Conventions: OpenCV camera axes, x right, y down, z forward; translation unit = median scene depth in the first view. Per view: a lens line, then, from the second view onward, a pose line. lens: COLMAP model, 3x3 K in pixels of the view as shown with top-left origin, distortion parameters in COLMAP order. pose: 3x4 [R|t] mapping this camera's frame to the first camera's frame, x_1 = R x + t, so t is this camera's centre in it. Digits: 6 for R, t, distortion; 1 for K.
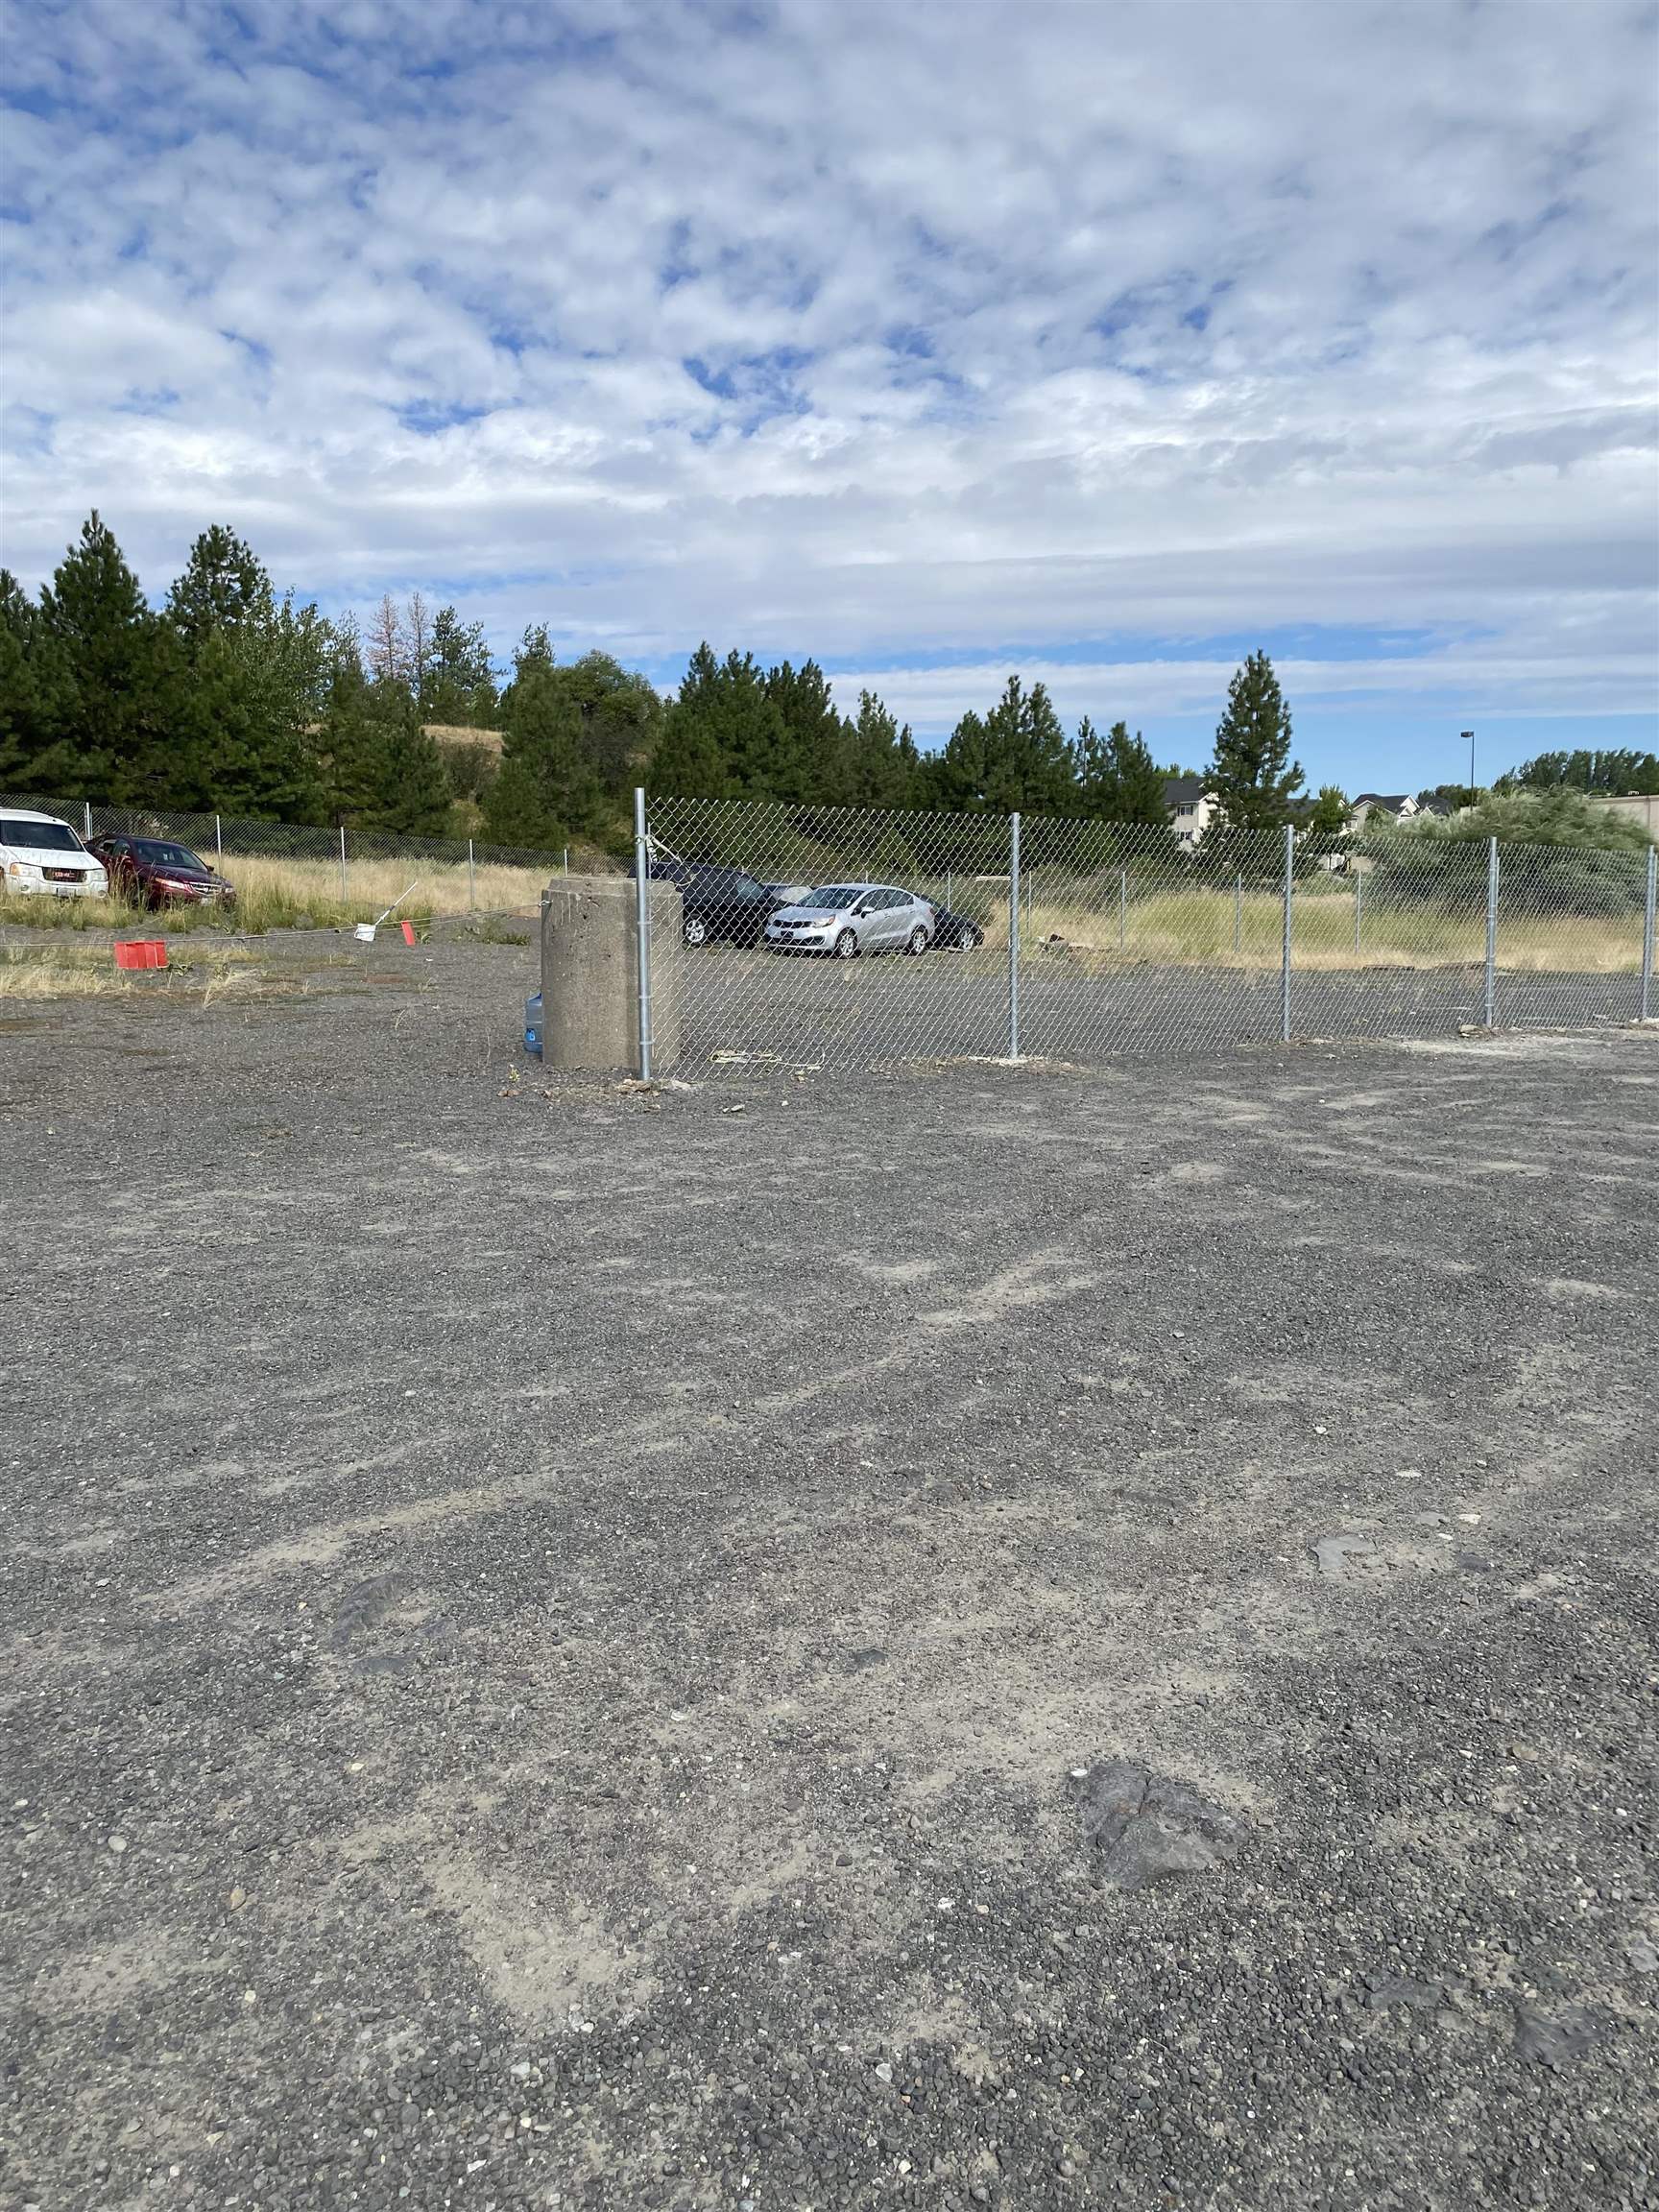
lens RADIAL K [[1659.2, 0, 829.5], [0, 1659.2, 1106.0], [0, 0, 1]] dist [0.131973, -0.288334]
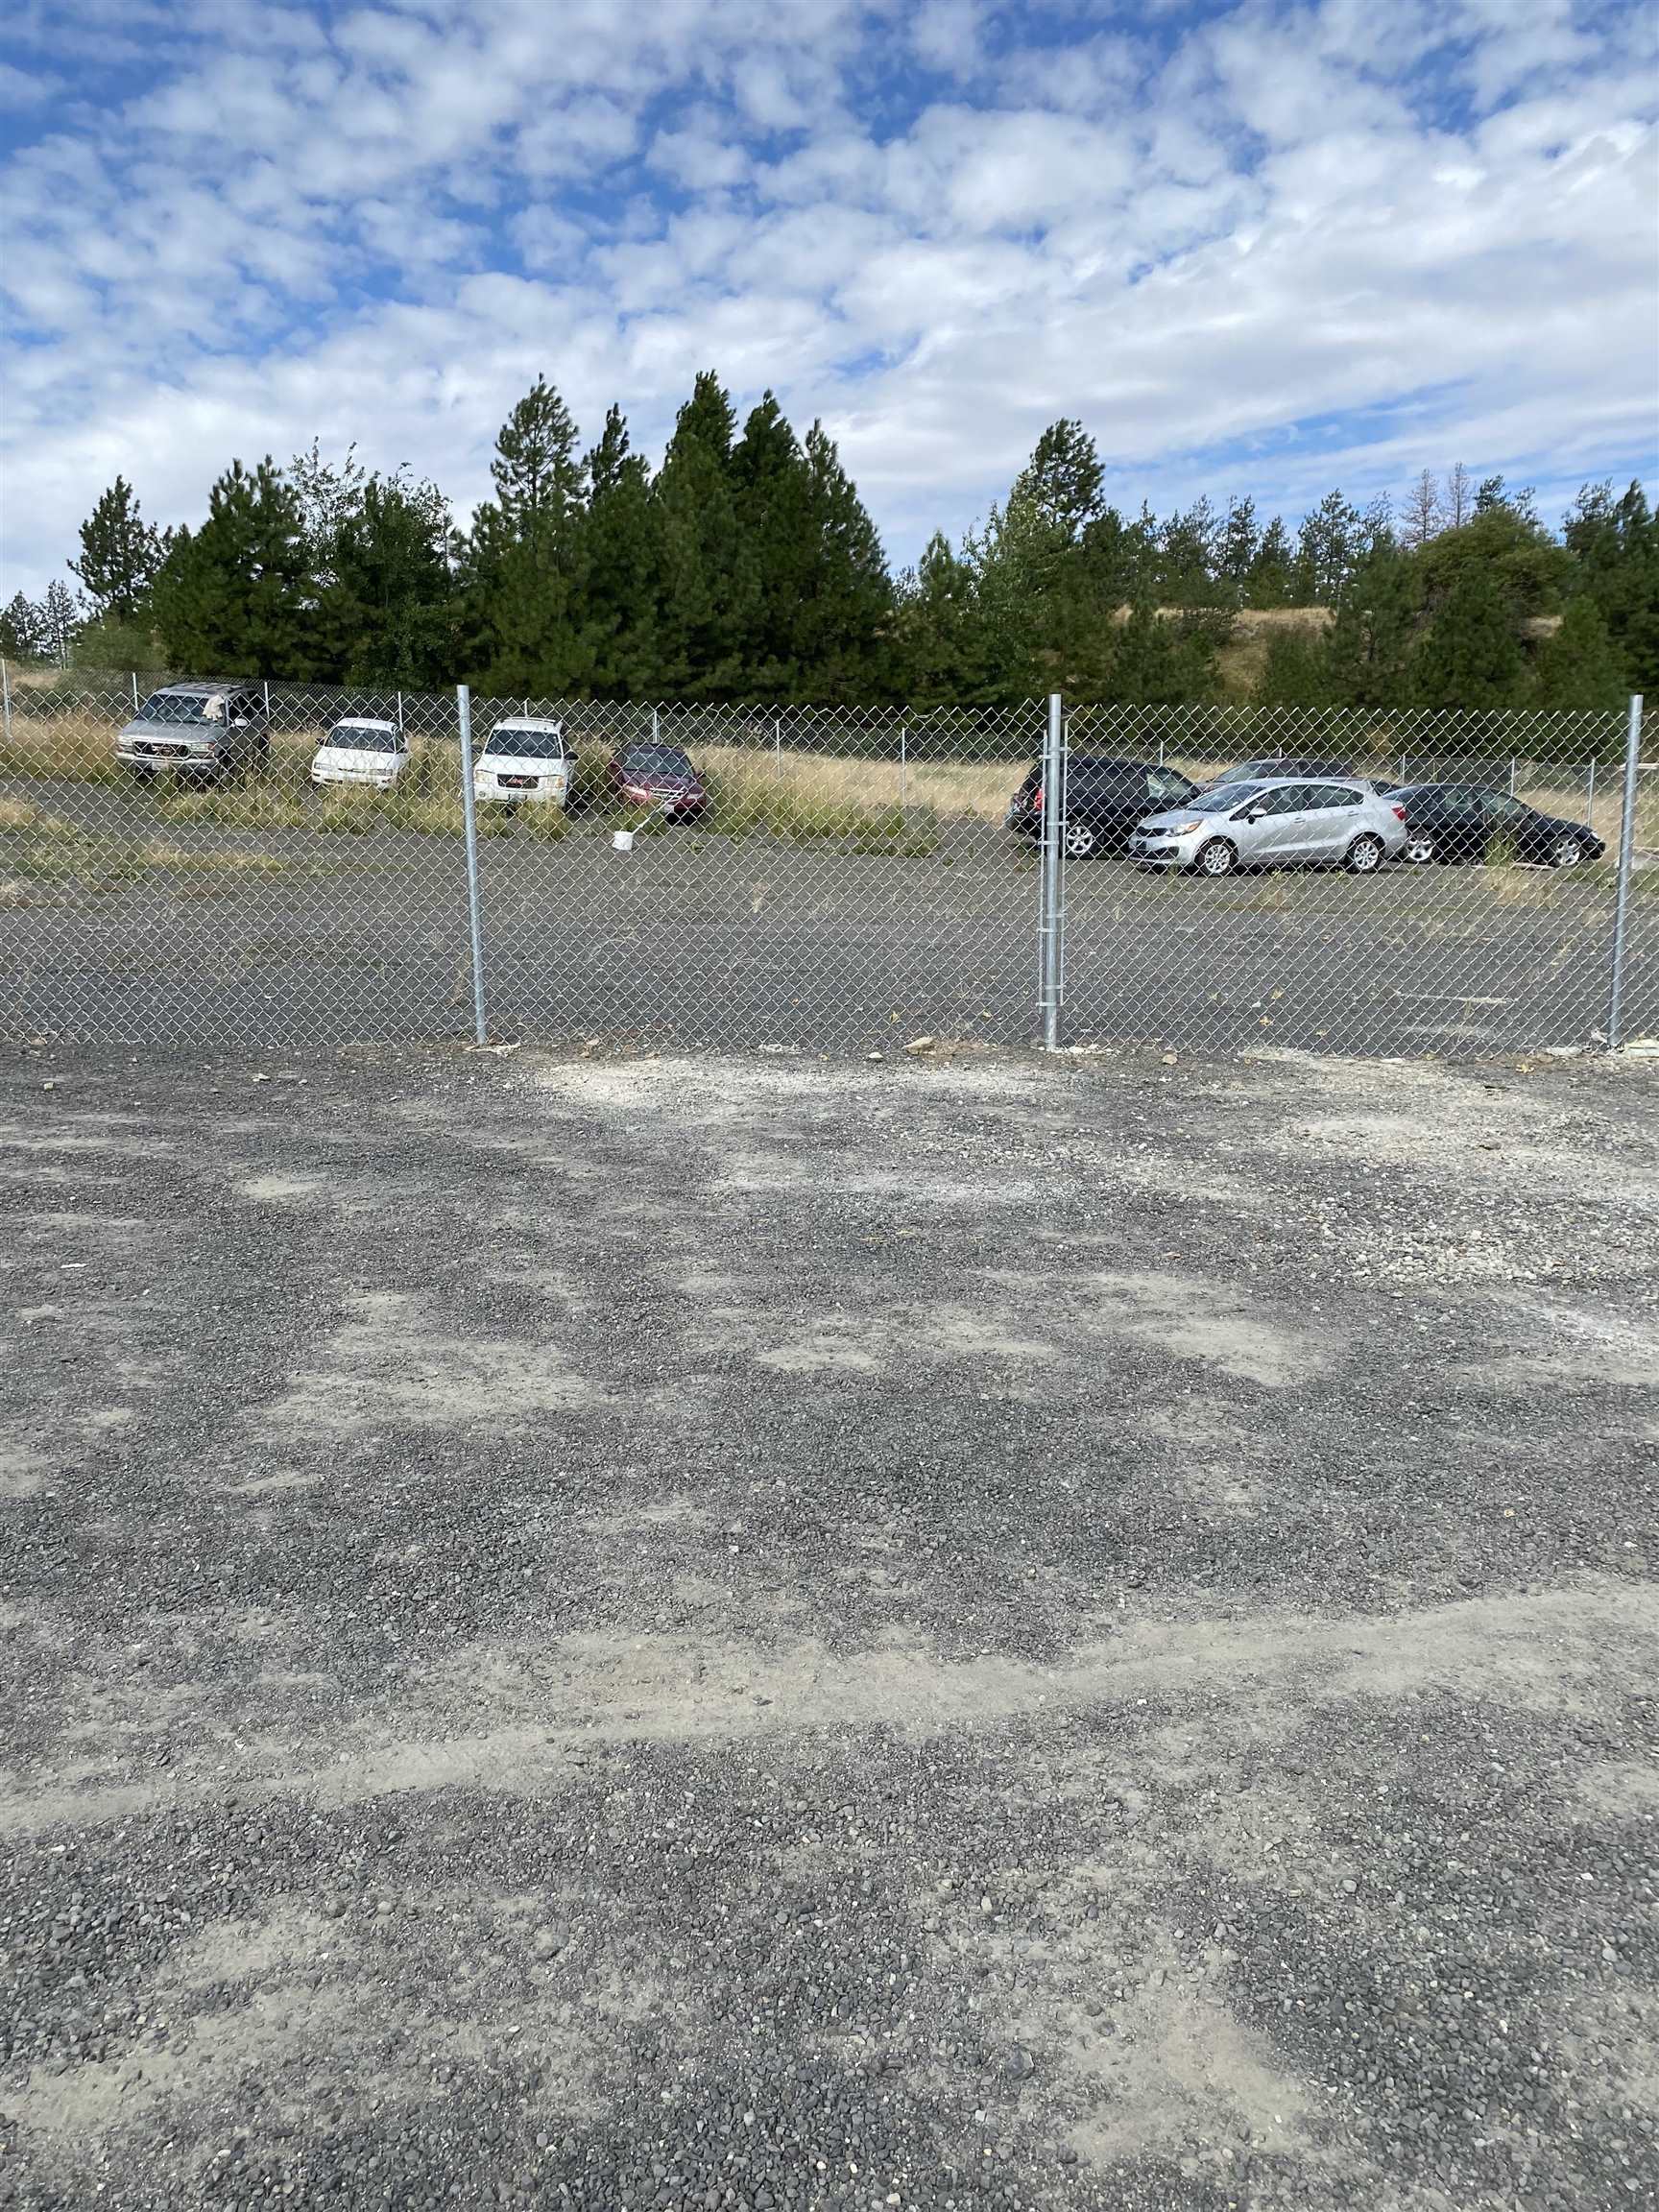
lens RADIAL K [[1659.2, 0, 829.5], [0, 1659.2, 1106.0], [0, 0, 1]] dist [0.131973, -0.288334]
pose [[0.800038, 0.104541, -0.590771, 0.242212], [-0.070113, 0.994246, 0.080989, -0.023632], [0.595838, -0.023373, 0.802764, 0.189194]]
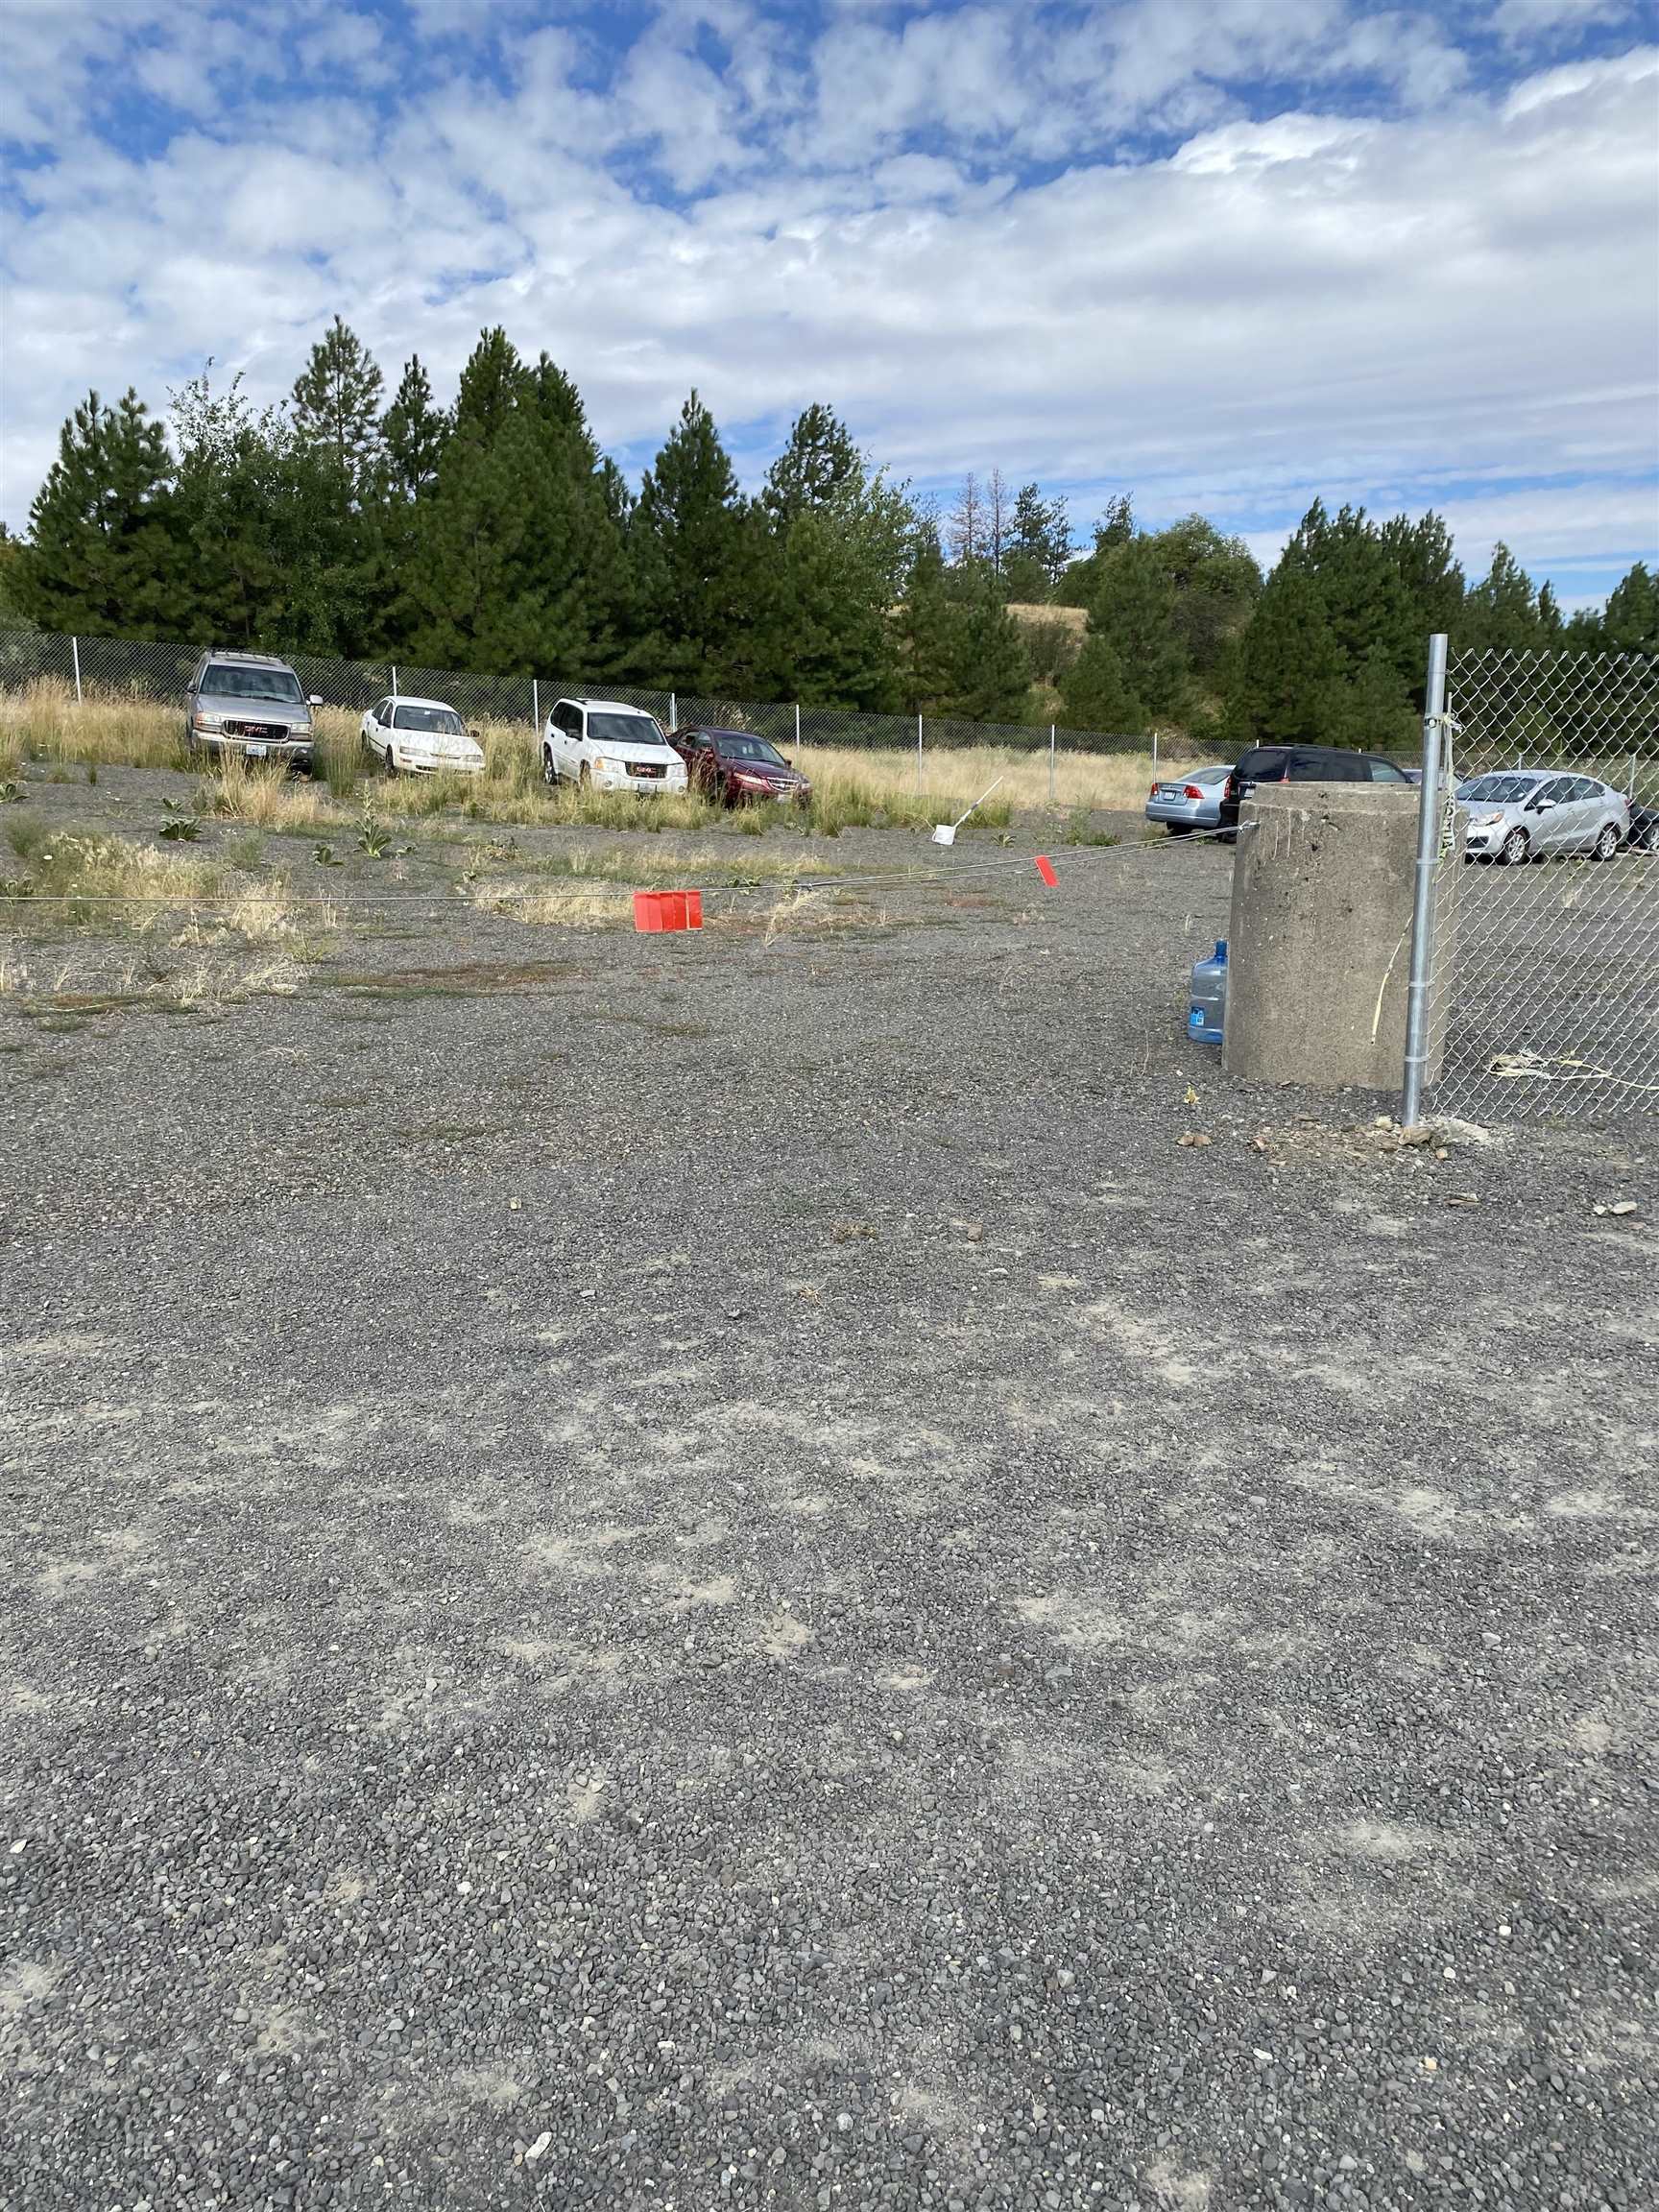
lens RADIAL K [[1659.2, 0, 829.5], [0, 1659.2, 1106.0], [0, 0, 1]] dist [0.131973, -0.288334]
pose [[0.946733, 0.060216, -0.316340, -0.028051], [-0.038948, 0.996561, 0.073137, -0.013605], [0.319656, -0.056920, 0.945822, 0.081856]]
